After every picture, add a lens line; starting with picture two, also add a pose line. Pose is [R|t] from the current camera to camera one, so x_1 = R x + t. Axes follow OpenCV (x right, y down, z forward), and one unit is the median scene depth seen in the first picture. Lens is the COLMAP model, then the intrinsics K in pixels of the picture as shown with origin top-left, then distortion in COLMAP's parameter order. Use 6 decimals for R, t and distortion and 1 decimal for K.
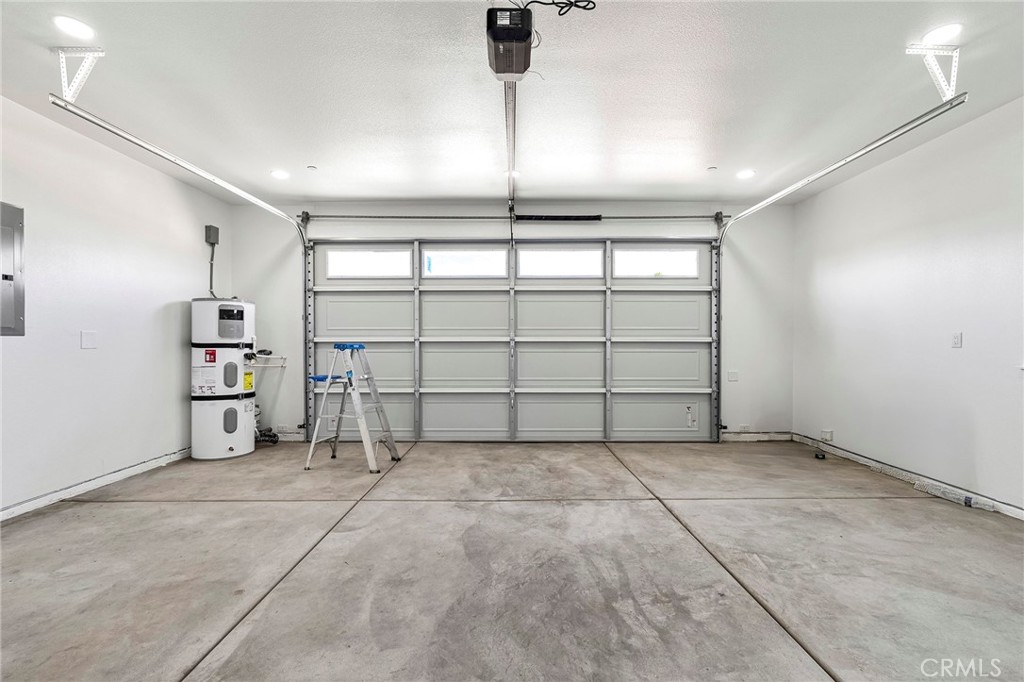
lens RADIAL K [[448.5, 0, 512.4], [0, 448.5, 342.4], [0, 0, 1]] dist [-0.002441, -0.000361]
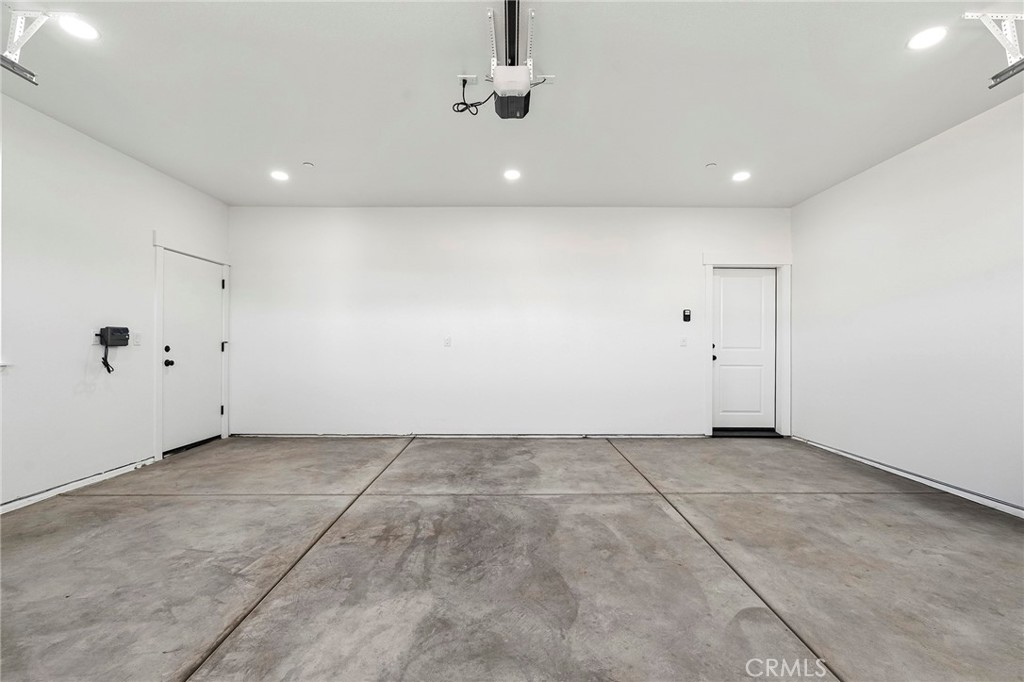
lens RADIAL K [[448.5, 0, 512.6], [0, 448.5, 343.1], [0, 0, 1]] dist [-0.002441, -0.000361]
pose [[-0.999998, -0.001135, -0.001884, -0.006453], [-0.001135, 0.999999, -0.000186, 0.012776], [0.001884, -0.000184, -0.999998, 2.107795]]
